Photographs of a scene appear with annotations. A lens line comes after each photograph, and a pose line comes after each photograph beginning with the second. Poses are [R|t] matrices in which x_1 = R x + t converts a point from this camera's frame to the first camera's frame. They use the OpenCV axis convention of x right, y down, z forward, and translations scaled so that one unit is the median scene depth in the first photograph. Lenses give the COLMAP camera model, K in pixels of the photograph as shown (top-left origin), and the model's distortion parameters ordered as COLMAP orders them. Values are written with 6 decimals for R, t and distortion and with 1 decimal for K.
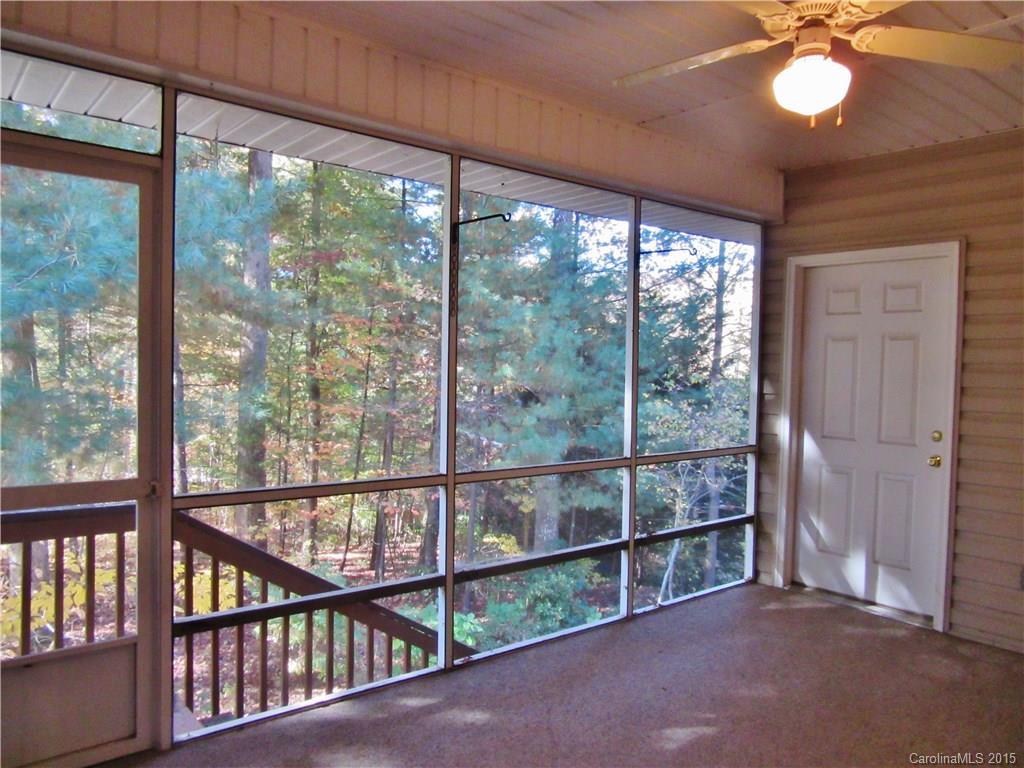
lens RADIAL K [[767.9, 0, 512.0], [0, 767.9, 384.0], [0, 0, 1]] dist [-0.012003, -0.003679]
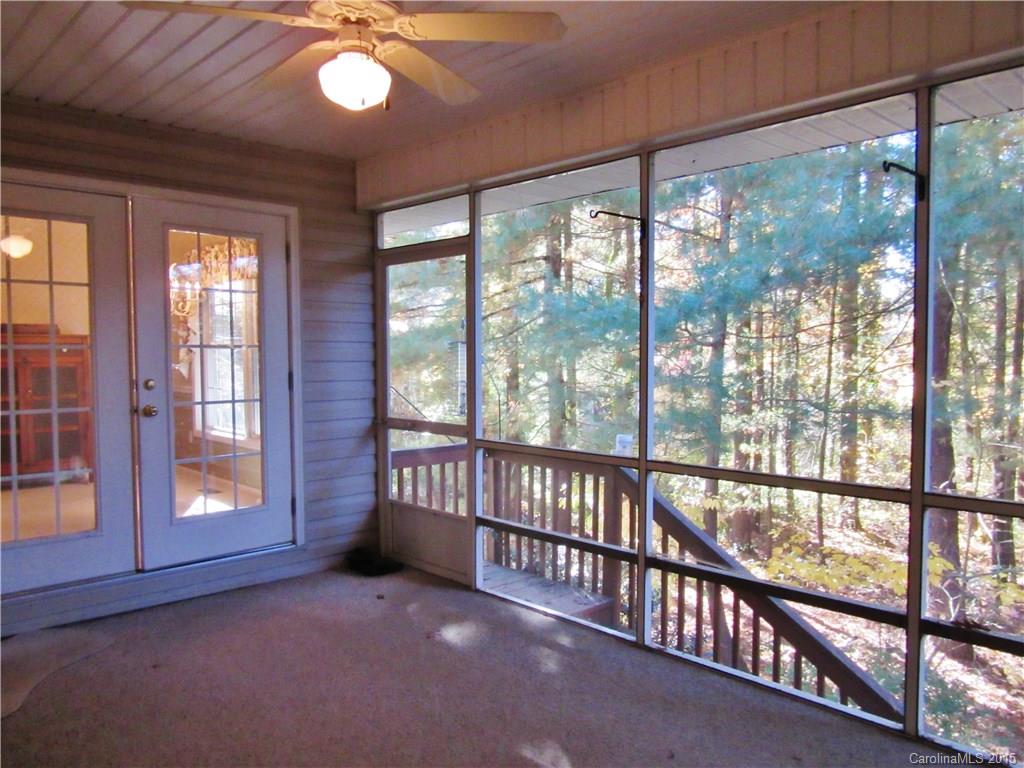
lens RADIAL K [[767.9, 0, 512.0], [0, 767.9, 384.0], [0, 0, 1]] dist [-0.012003, -0.003679]
pose [[0.080574, 0.015585, -0.996627, 0.882142], [-0.012543, 0.999814, 0.014621, 0.001470], [0.996670, 0.011322, 0.080754, 0.686987]]
